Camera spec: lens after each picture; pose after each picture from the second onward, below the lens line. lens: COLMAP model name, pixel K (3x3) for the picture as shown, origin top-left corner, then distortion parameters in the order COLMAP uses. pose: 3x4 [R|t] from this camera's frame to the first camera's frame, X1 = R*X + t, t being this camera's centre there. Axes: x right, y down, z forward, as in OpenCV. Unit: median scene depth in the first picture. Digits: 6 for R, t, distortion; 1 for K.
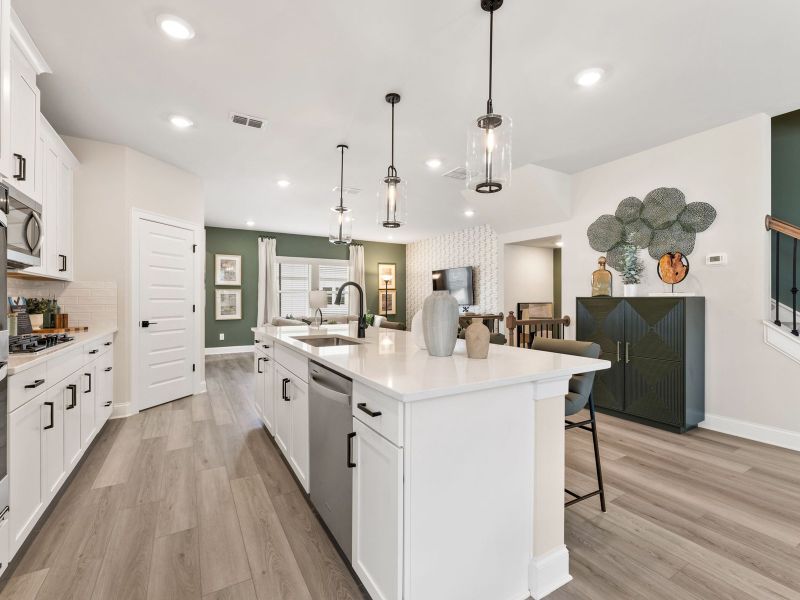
lens RADIAL K [[365.5, 0, 400.4], [0, 365.5, 291.2], [0, 0, 1]] dist [-0.004995, -0.000822]
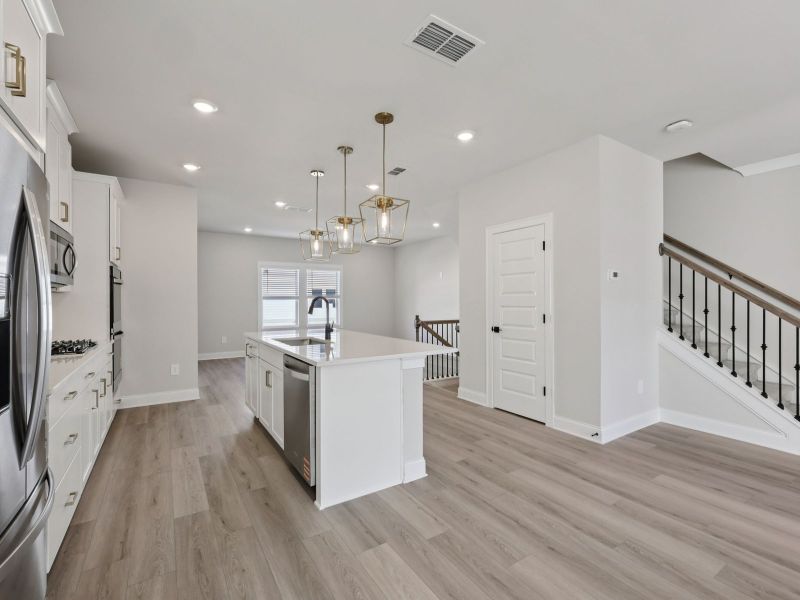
lens RADIAL K [[365.5, 0, 398.9], [0, 365.5, 300.3], [0, 0, 1]] dist [-0.004995, -0.000822]
pose [[0.999267, -0.002261, 0.038218, 0.122348], [0.001648, 0.999870, 0.016055, -0.035232], [-0.038250, -0.015980, 0.999140, -0.367353]]
